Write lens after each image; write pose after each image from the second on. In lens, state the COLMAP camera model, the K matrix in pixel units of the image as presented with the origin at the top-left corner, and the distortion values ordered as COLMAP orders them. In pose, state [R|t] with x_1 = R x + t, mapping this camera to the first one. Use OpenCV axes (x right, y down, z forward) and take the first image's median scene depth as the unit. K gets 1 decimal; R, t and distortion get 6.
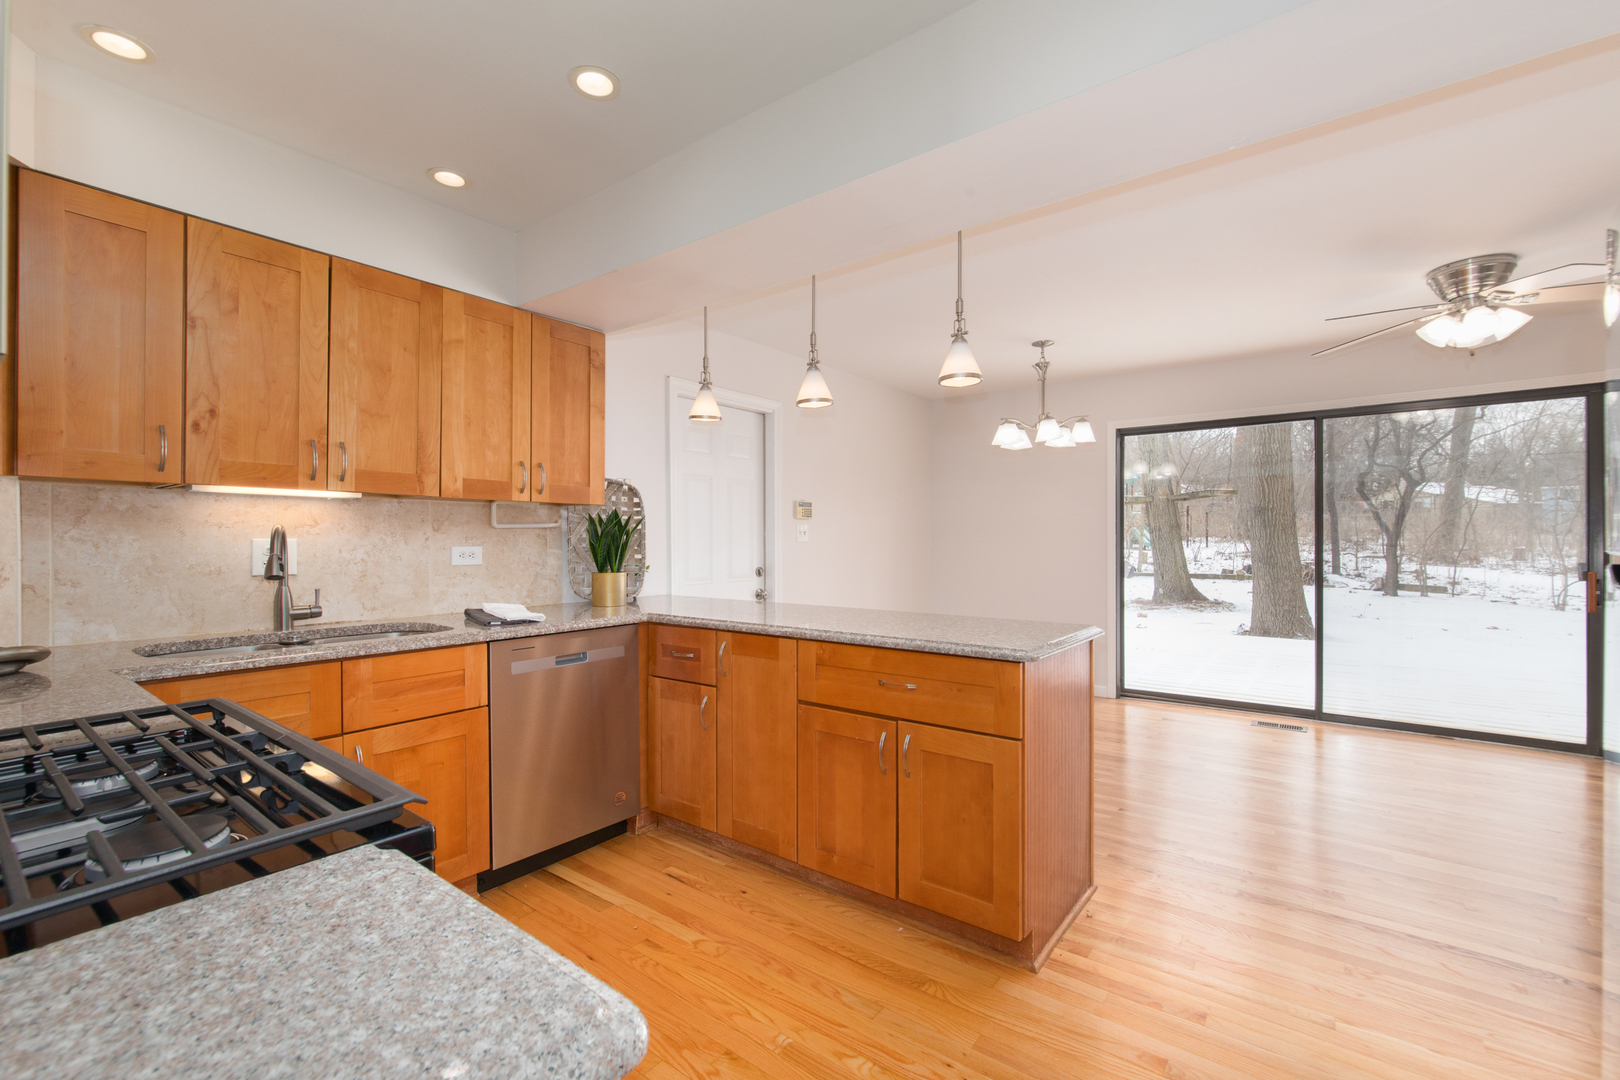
lens RADIAL K [[695.5, 0, 811.8], [0, 695.5, 540.8], [0, 0, 1]] dist [0.000136, -0.000116]
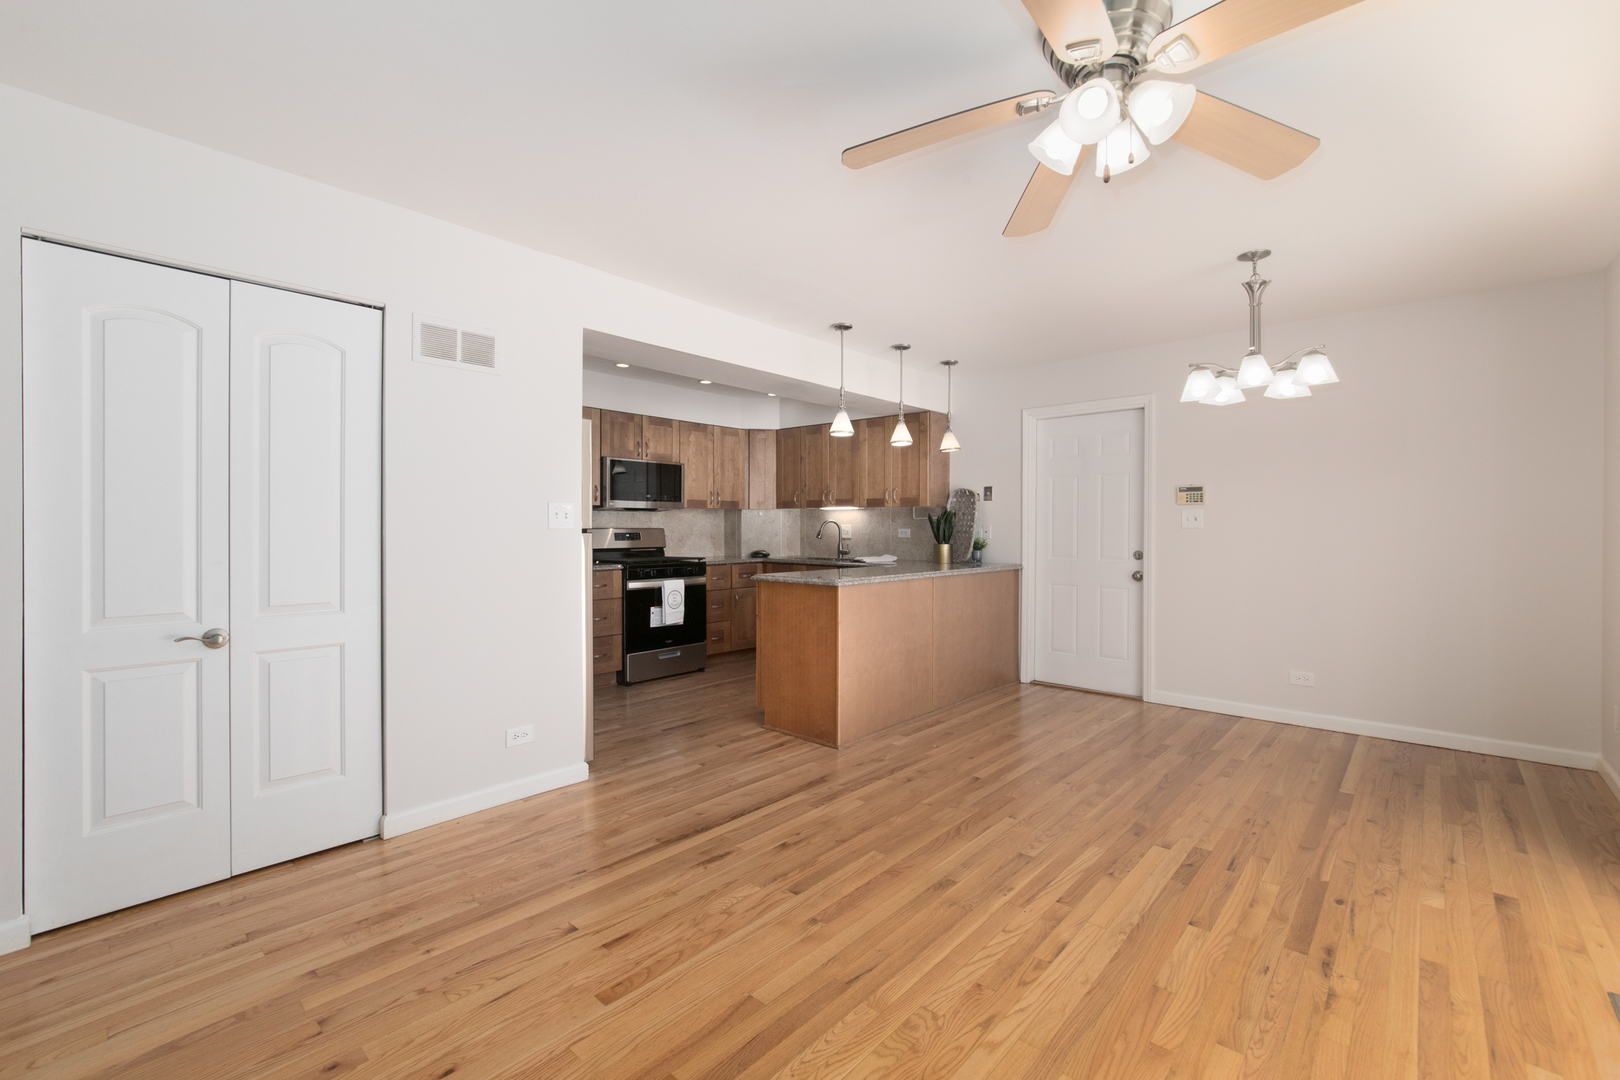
lens RADIAL K [[695.5, 0, 809.9], [0, 695.5, 533.0], [0, 0, 1]] dist [0.000136, -0.000116]
pose [[-0.071828, 0.012058, -0.997344, 1.706379], [-0.002299, 0.999922, 0.012255, -0.003309], [0.997414, 0.003173, -0.071794, 0.917932]]
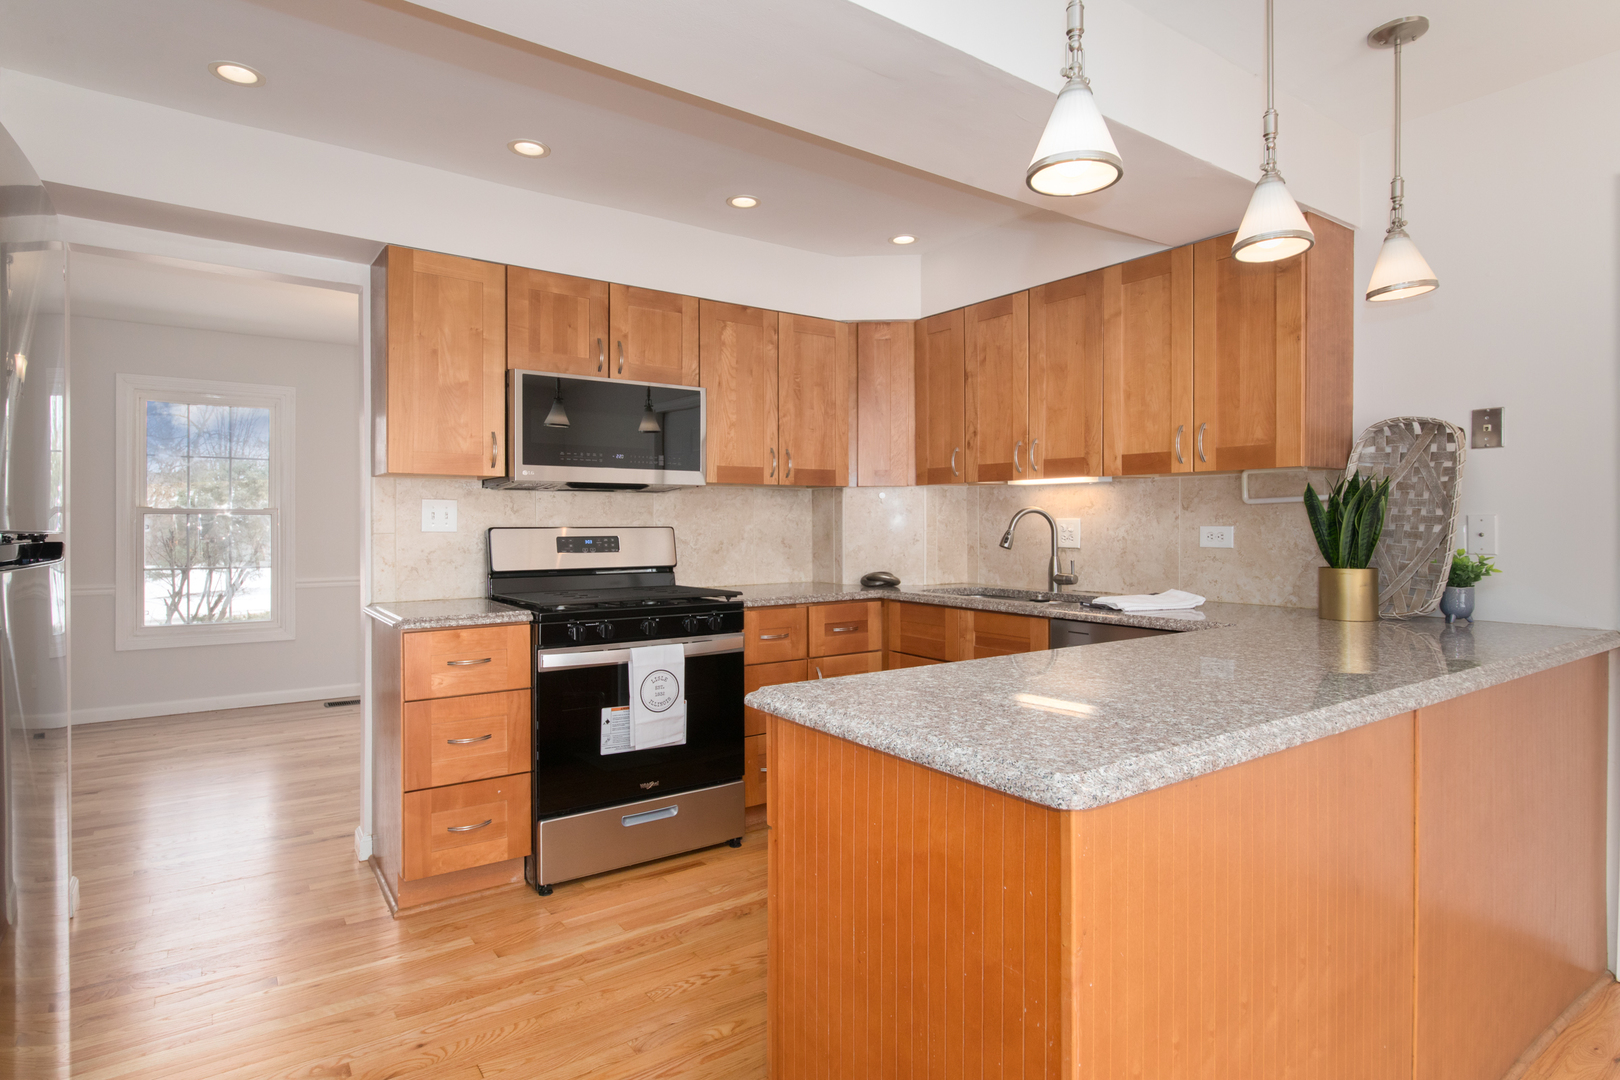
lens RADIAL K [[840.6, 0, 794.3], [0, 840.6, 523.5], [0, 0, 1]] dist [-0.000561, -0.000342]
pose [[-0.313874, 0.002489, -0.949461, 0.704820], [0.000766, 0.999997, 0.002369, 0.002065], [0.949464, 0.000016, -0.313875, 0.877181]]
